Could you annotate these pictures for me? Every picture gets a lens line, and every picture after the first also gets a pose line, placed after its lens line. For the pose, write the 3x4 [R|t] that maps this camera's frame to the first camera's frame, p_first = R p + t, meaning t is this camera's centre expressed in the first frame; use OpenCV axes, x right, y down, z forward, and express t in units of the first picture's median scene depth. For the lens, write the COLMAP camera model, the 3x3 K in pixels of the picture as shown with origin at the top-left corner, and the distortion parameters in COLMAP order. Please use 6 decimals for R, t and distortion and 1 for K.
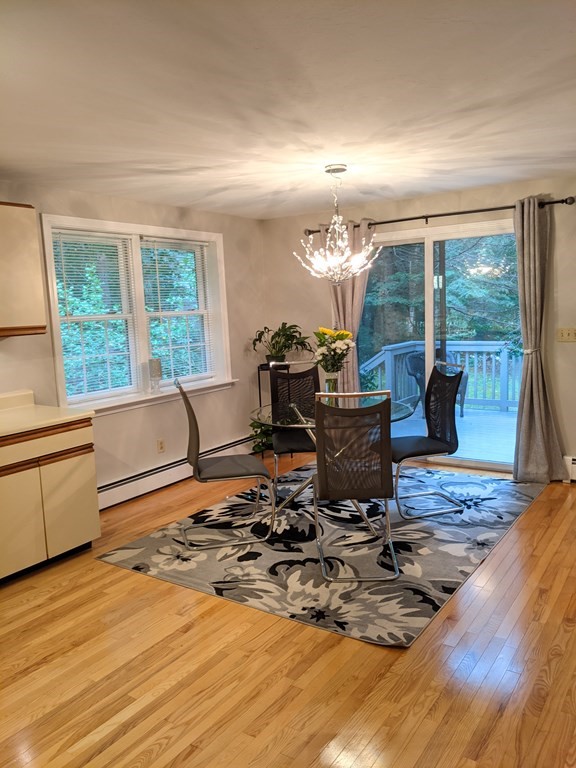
lens RADIAL K [[616.5, 0, 288.0], [0, 616.5, 384.0], [0, 0, 1]] dist [0.036431, -0.076331]
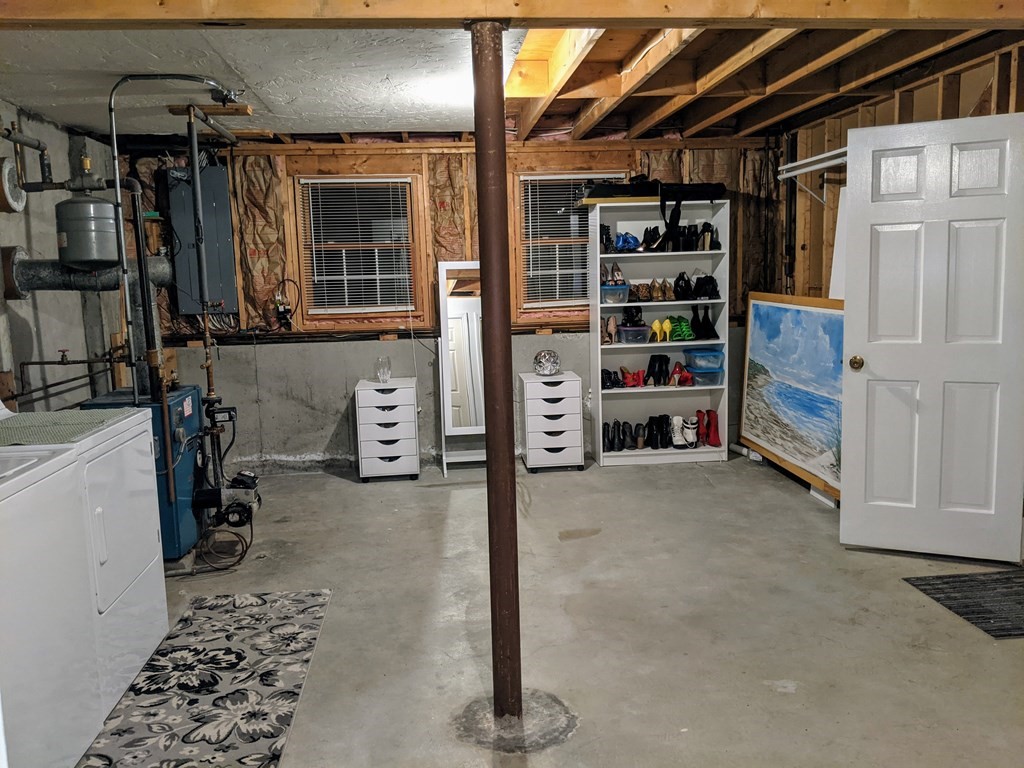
lens RADIAL K [[873.3, 0, 512.0], [0, 873.3, 384.0], [0, 0, 1]] dist [0.088865, -0.155143]
pose [[0.766842, -0.066675, 0.638364, -1.037332], [0.079044, 0.996829, 0.009162, -0.671185], [-0.636951, 0.043433, 0.769680, -1.831375]]
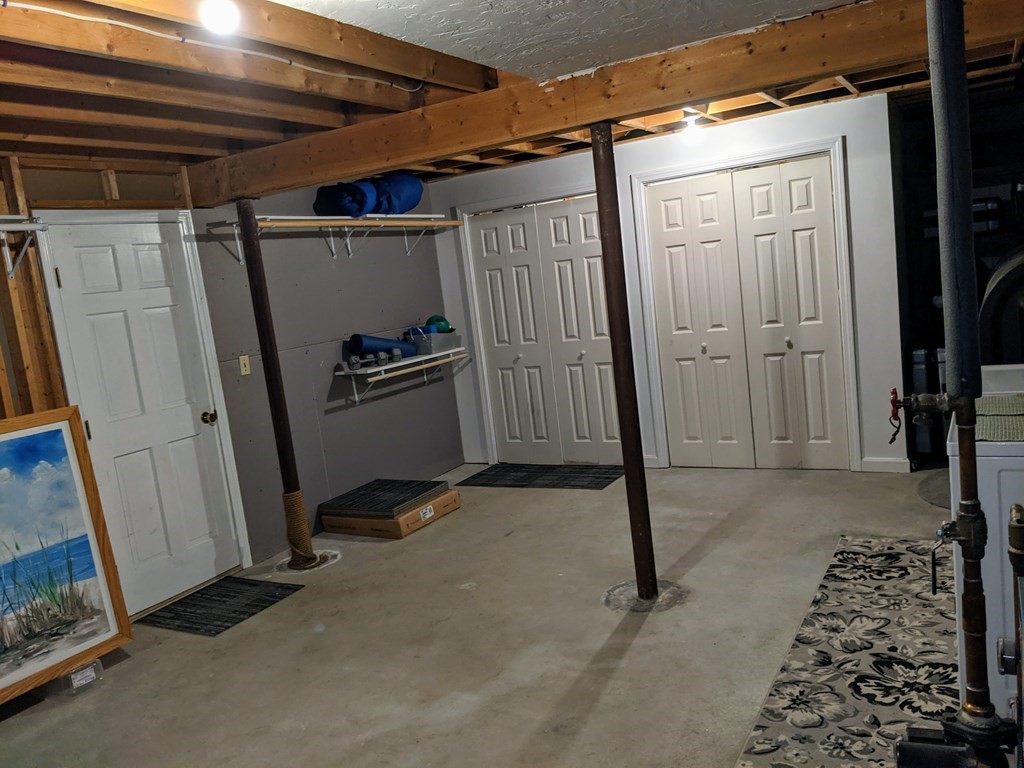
lens RADIAL K [[822.0, 0, 512.0], [0, 822.0, 384.0], [0, 0, 1]] dist [0.036431, -0.076331]
pose [[-0.983640, 0.167223, -0.066997, 1.307301], [0.144713, 0.954985, 0.258963, -1.559772], [0.107286, 0.245032, -0.963561, 3.543930]]
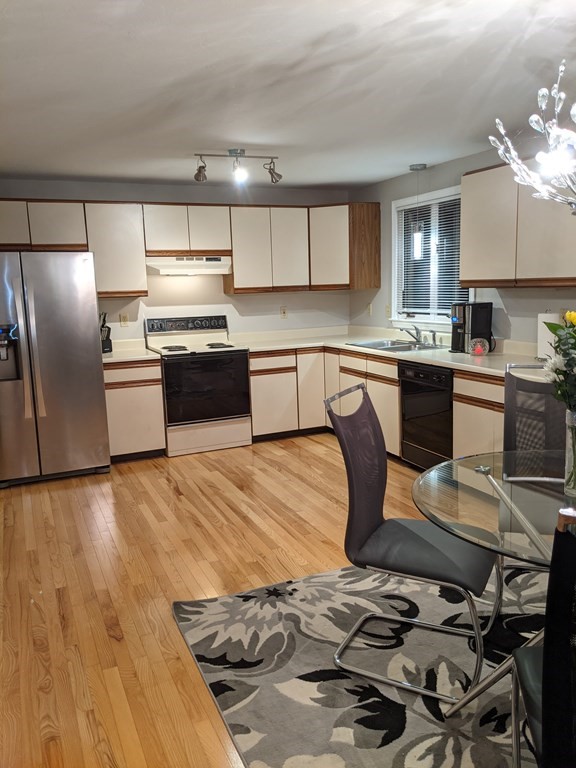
lens RADIAL K [[616.5, 0, 288.0], [0, 616.5, 384.0], [0, 0, 1]] dist [0.036431, -0.076331]
pose [[-0.530498, 0.195380, -0.824863, 0.681568], [-0.056653, 0.962728, 0.264471, -0.178384], [0.845791, 0.187032, -0.499656, 1.259832]]
